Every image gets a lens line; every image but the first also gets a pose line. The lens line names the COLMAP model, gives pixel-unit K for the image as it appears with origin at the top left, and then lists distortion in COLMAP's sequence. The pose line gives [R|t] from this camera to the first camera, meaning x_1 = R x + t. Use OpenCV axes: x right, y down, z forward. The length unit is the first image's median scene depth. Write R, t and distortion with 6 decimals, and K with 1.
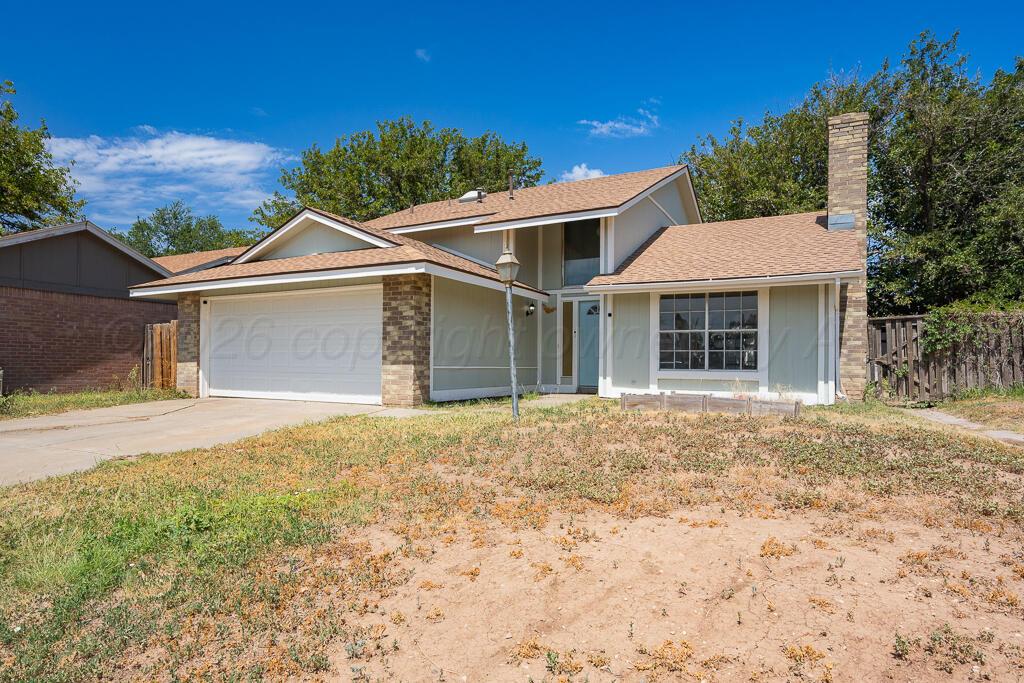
lens RADIAL K [[558.7, 0, 510.6], [0, 558.7, 346.5], [0, 0, 1]] dist [0.005358, 0.000444]
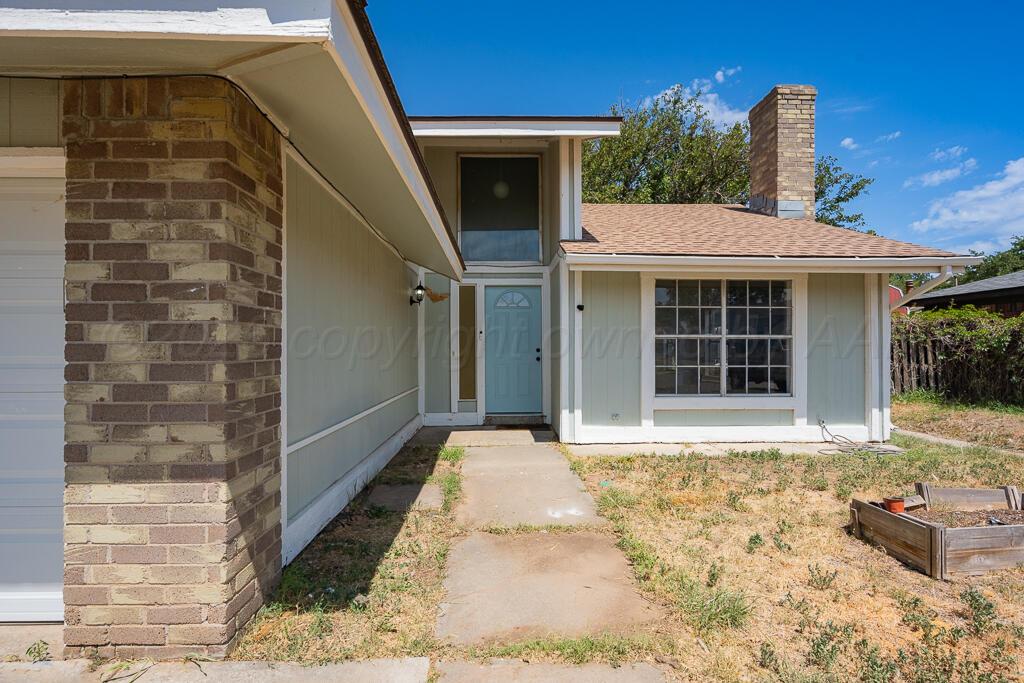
lens RADIAL K [[458.3, 0, 511.0], [0, 458.3, 344.8], [0, 0, 1]] dist [-0.002976, 0.000059]
pose [[0.885958, -0.003285, 0.463754, -0.142356], [-0.006542, 0.999787, 0.019580, -0.029950], [-0.463720, -0.020381, 0.885747, 0.696458]]
